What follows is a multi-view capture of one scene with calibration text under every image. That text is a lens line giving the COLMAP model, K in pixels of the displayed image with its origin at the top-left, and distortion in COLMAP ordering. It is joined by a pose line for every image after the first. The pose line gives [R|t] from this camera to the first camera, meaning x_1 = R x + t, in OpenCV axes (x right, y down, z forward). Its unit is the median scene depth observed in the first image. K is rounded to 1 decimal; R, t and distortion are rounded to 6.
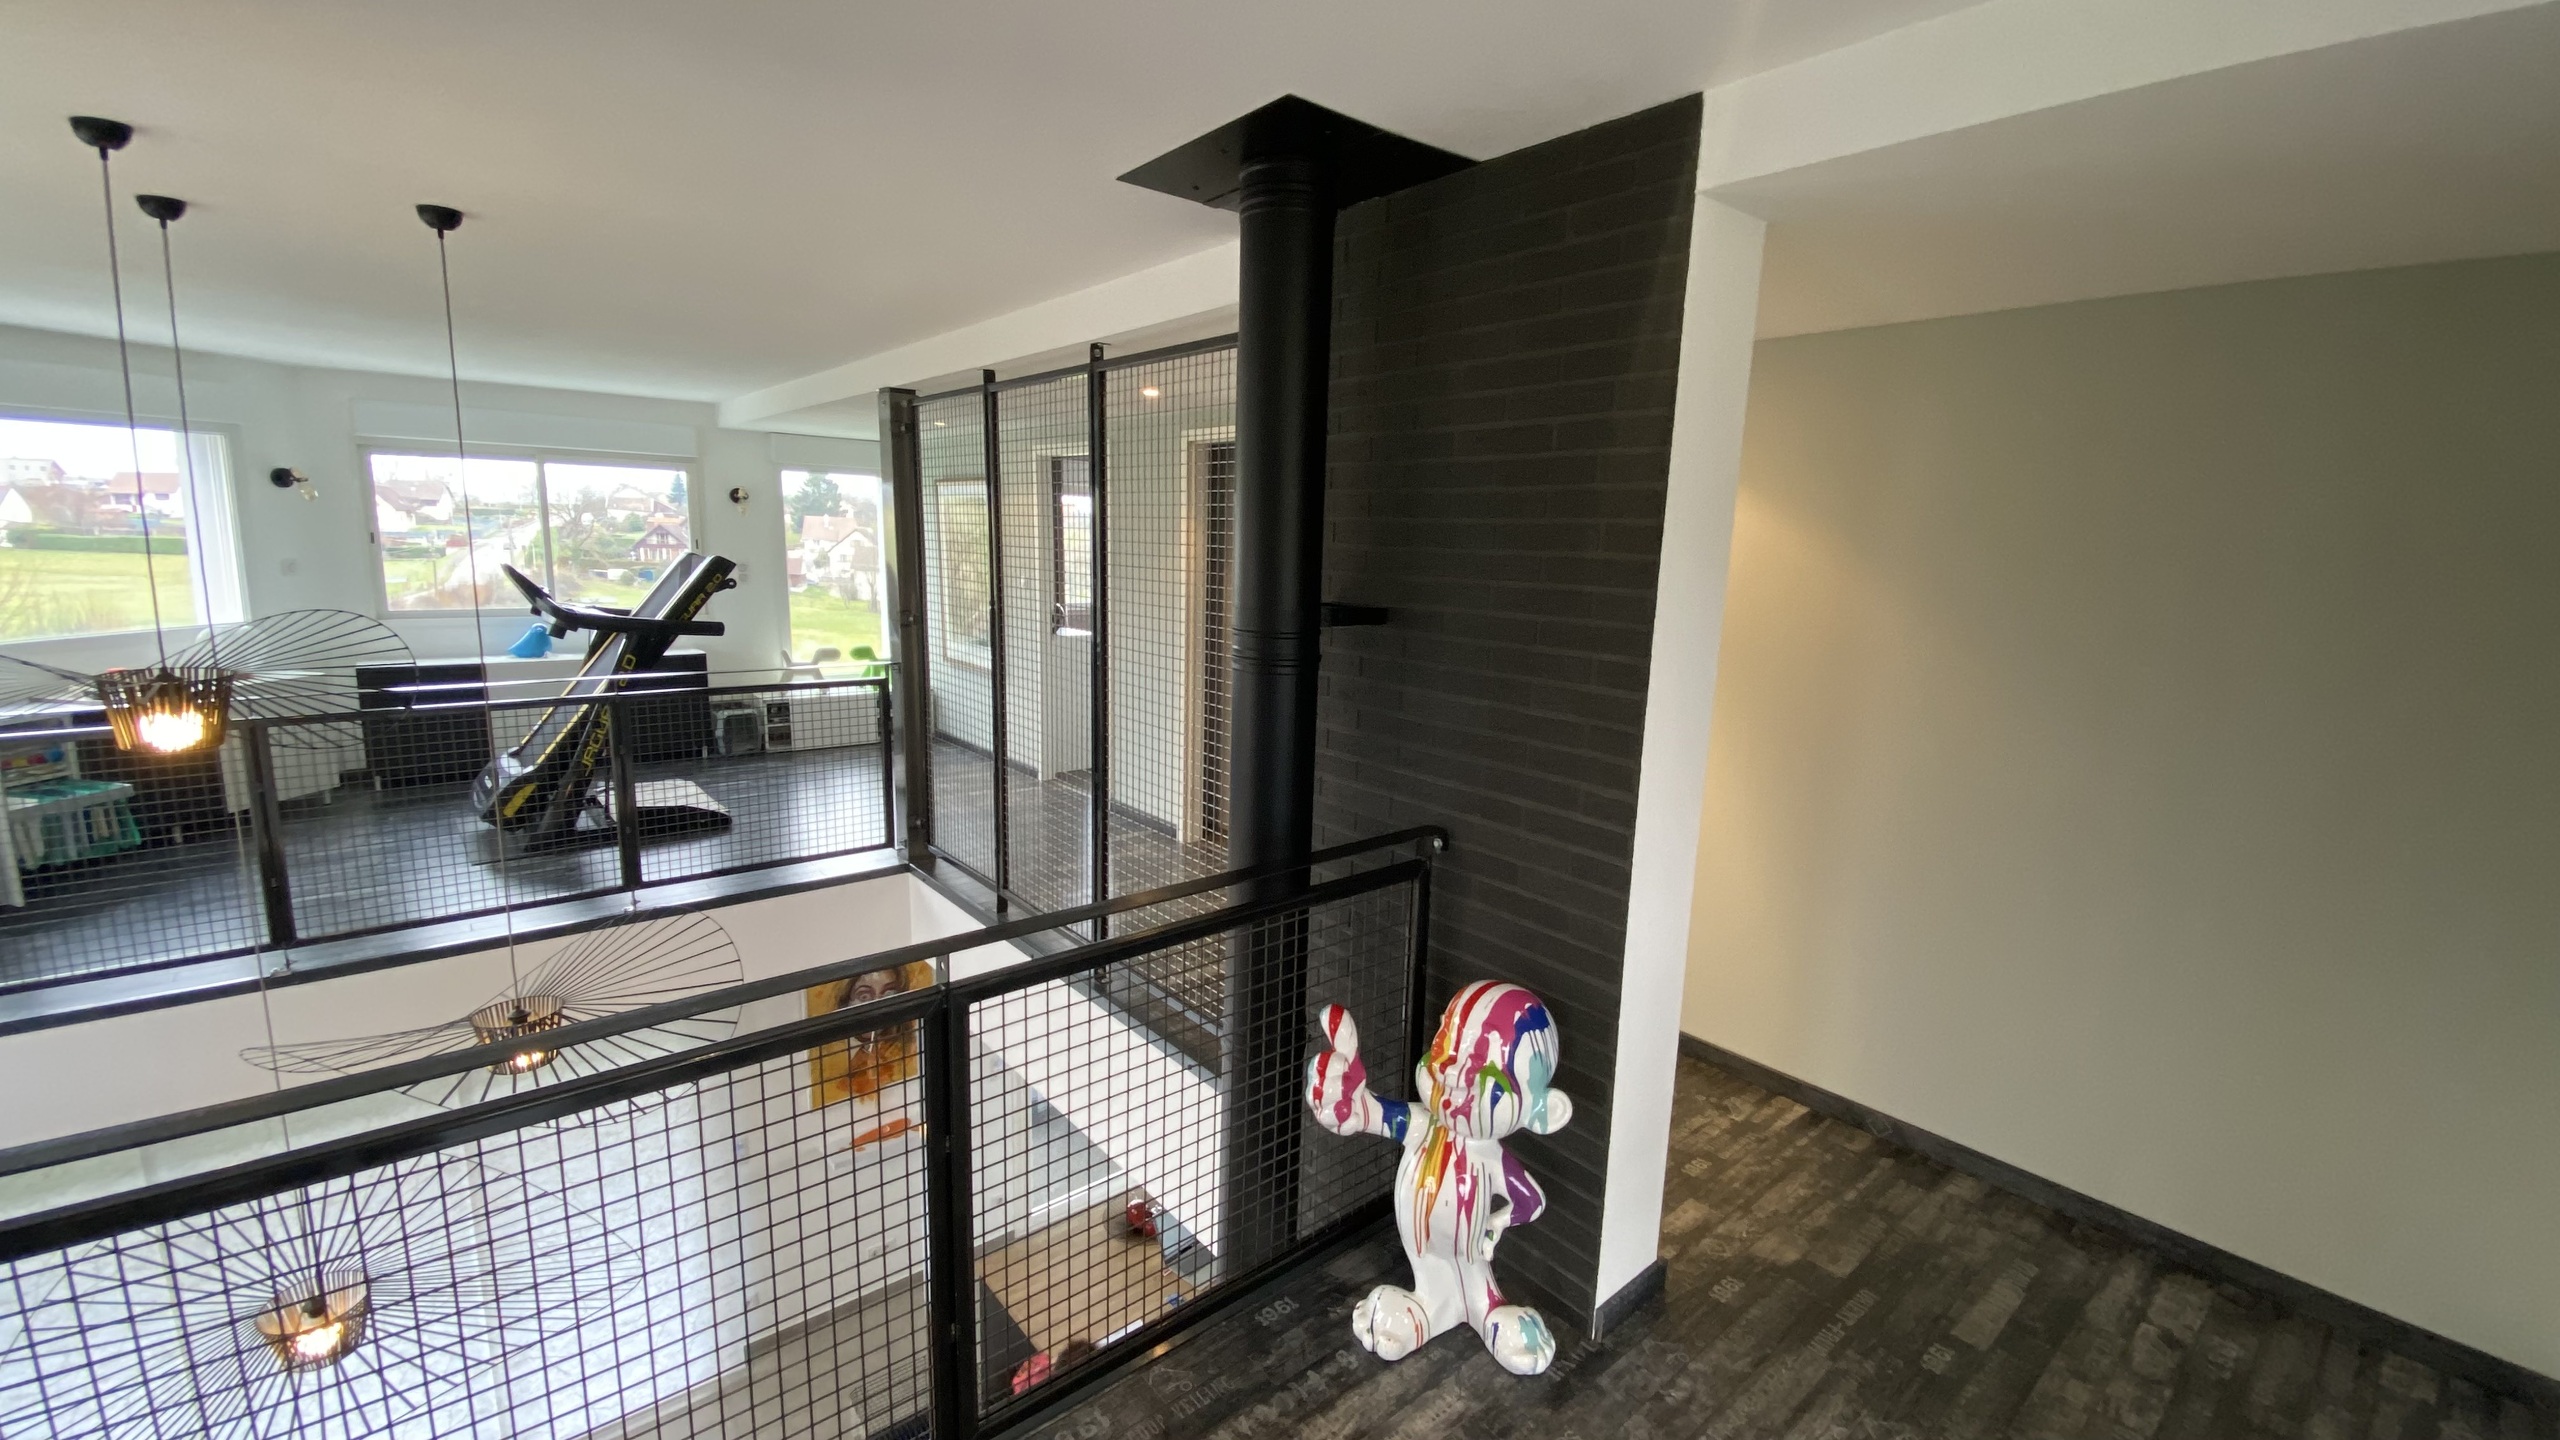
lens RADIAL K [[1032.4, 0, 1284.6], [0, 1032.4, 715.4], [0, 0, 1]] dist [0.012289, -0.017836]
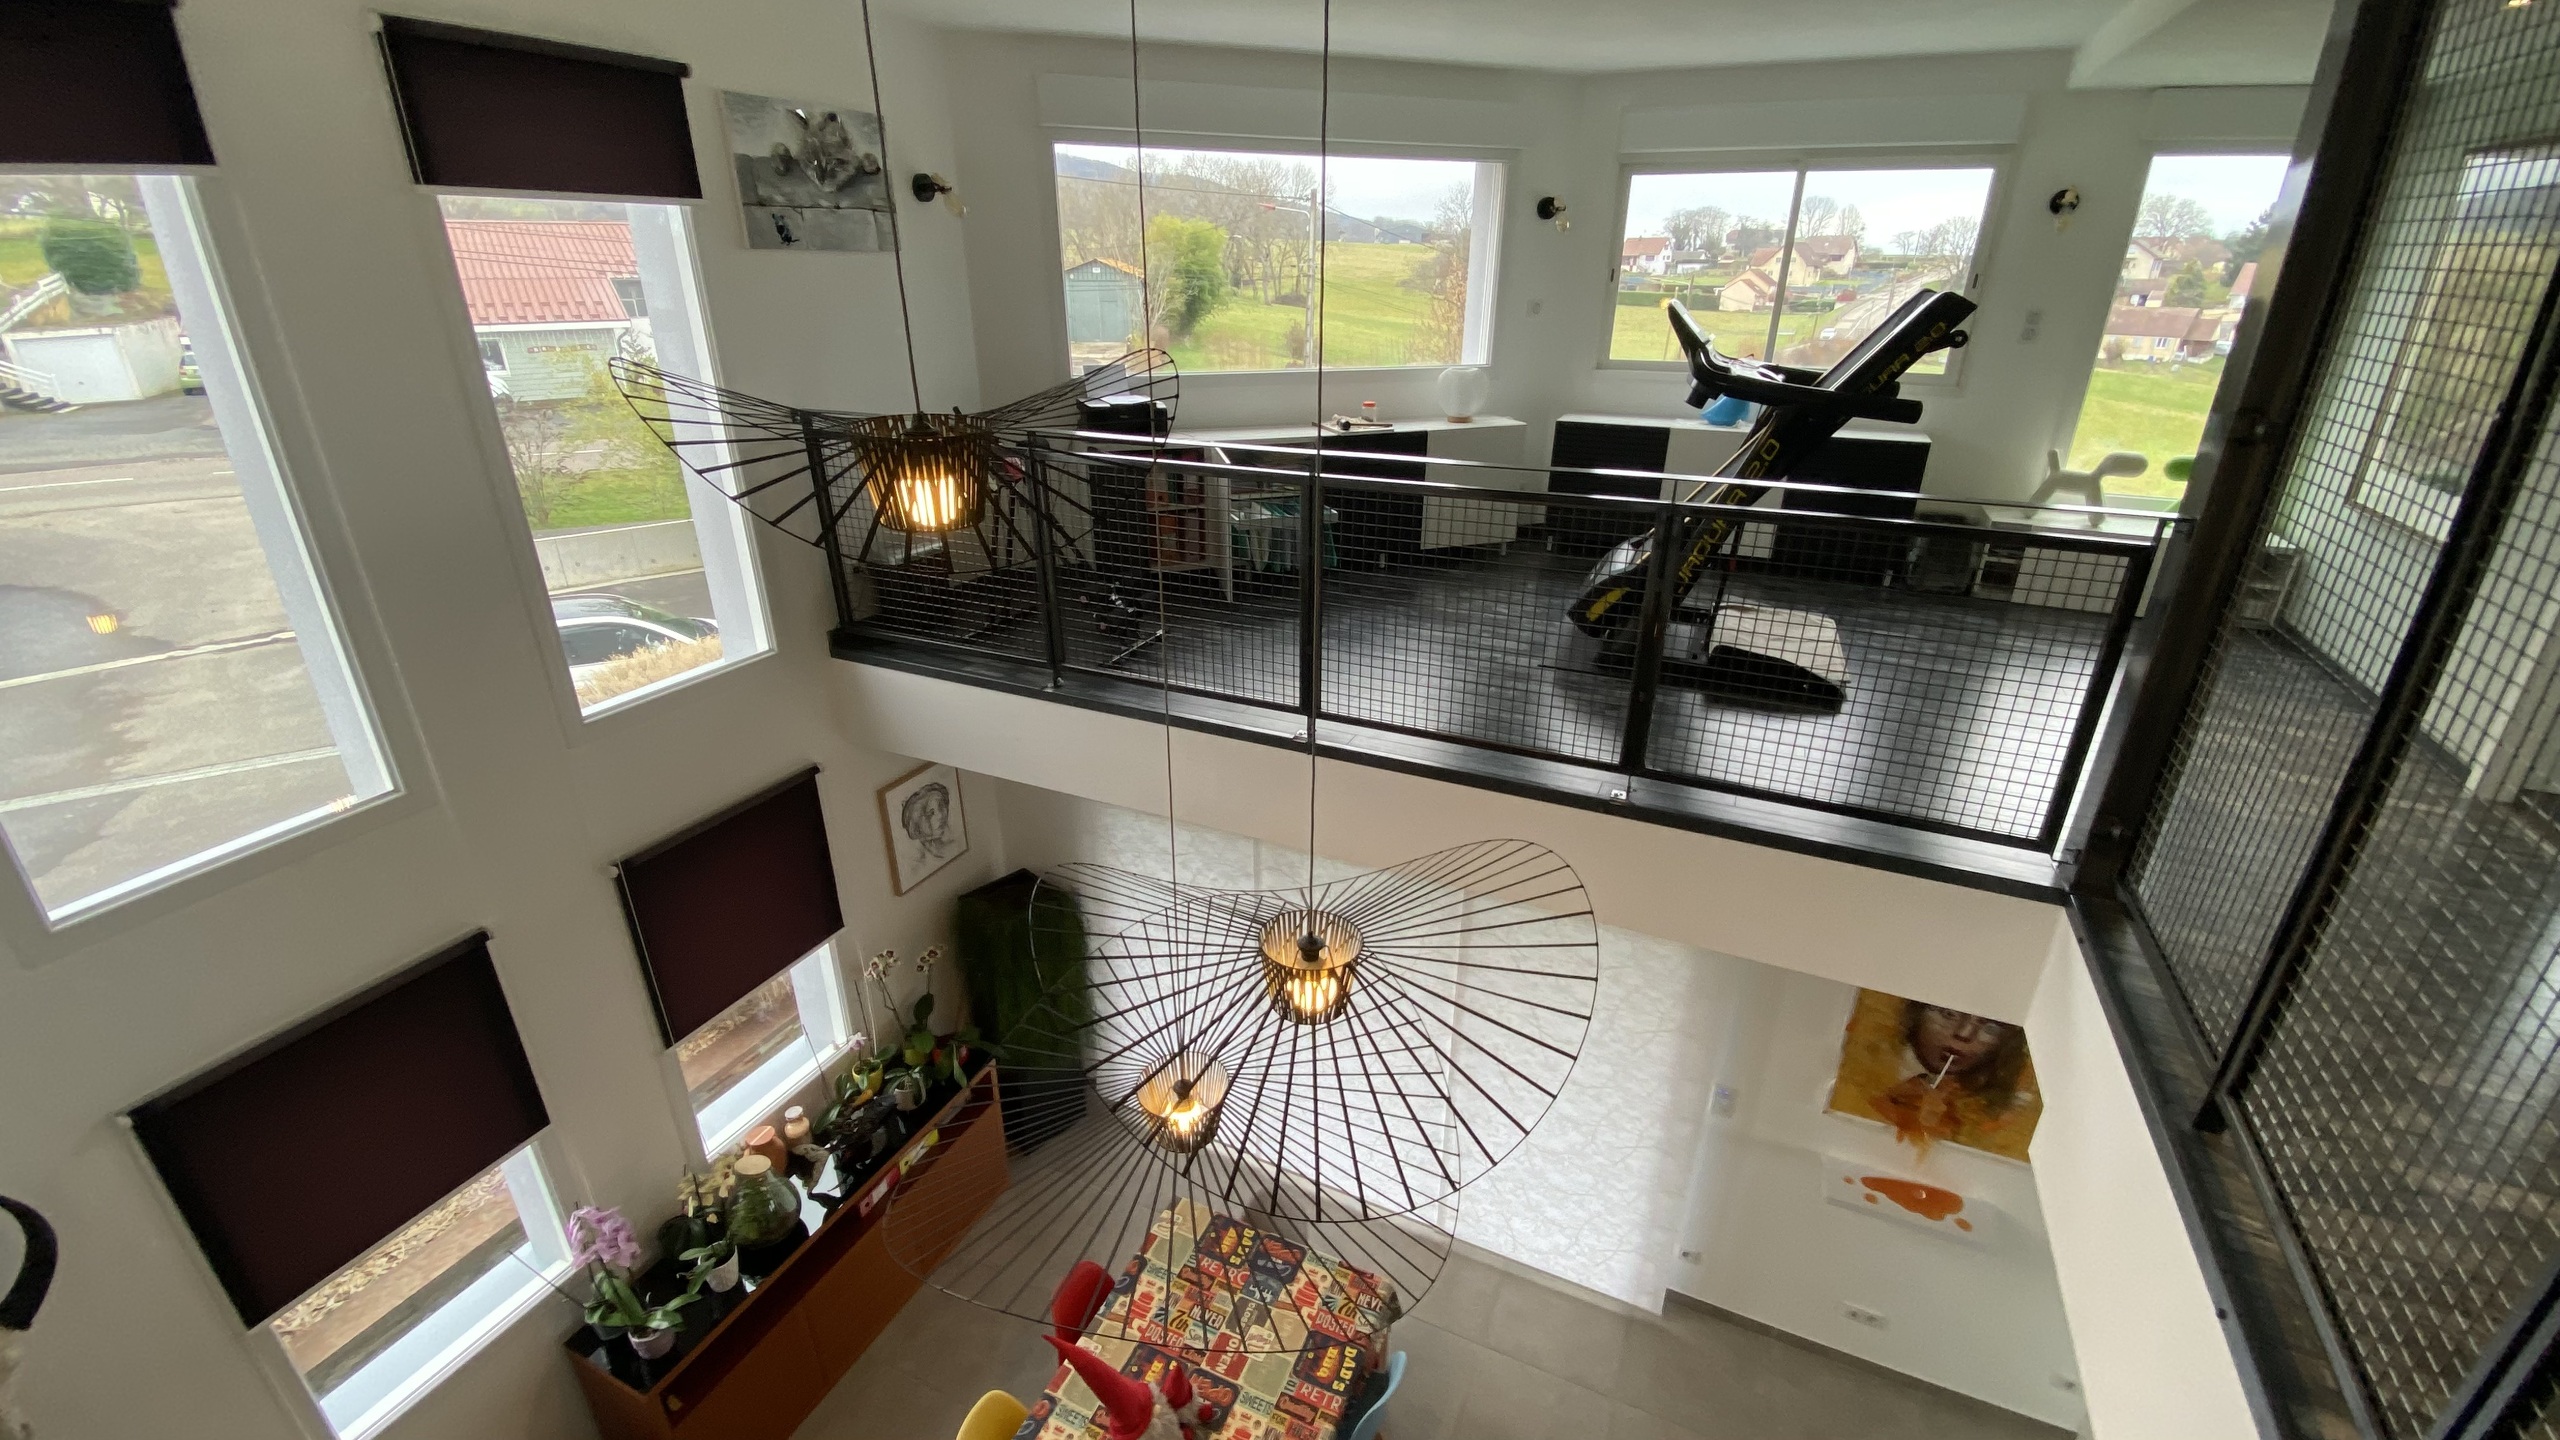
lens RADIAL K [[1062.1, 0, 1322.4], [0, 1062.1, 713.5], [0, 0, 1]] dist [0.002371, -0.000056]
pose [[0.450441, 0.322864, -0.832383, -0.090360], [-0.144753, 0.946397, 0.288755, -0.039873], [0.880993, -0.009577, 0.473032, 0.329482]]
